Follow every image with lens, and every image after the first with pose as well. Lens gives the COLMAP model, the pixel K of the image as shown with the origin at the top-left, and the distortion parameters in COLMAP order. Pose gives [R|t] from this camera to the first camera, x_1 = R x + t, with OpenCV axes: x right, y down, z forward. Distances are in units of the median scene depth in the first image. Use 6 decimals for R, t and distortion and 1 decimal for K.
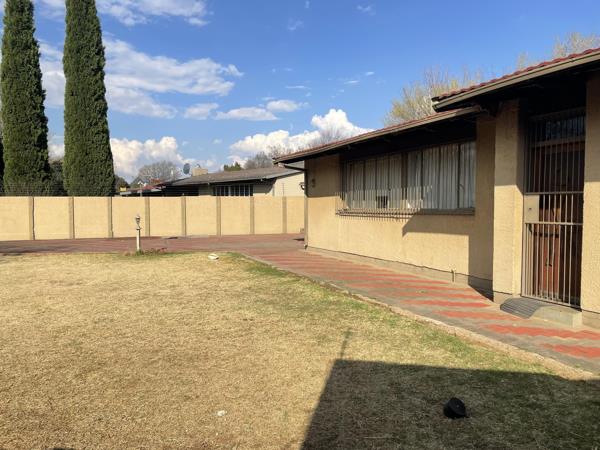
lens RADIAL K [[460.3, 0, 300.5], [0, 460.3, 227.9], [0, 0, 1]] dist [0.108178, -0.146420]
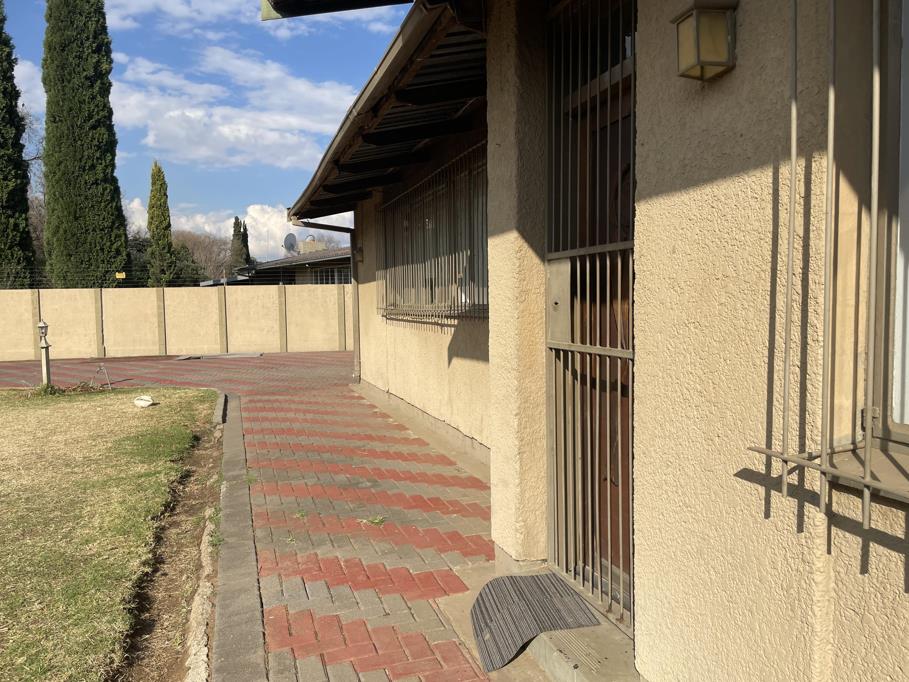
lens RADIAL K [[697.3, 0, 455.2], [0, 697.3, 345.5], [0, 0, 1]] dist [0.108178, -0.146420]
pose [[0.992631, -0.005260, -0.121061, 0.148433], [0.007353, 0.999831, 0.016845, -0.006260], [0.120952, -0.017611, 0.992502, 0.160240]]
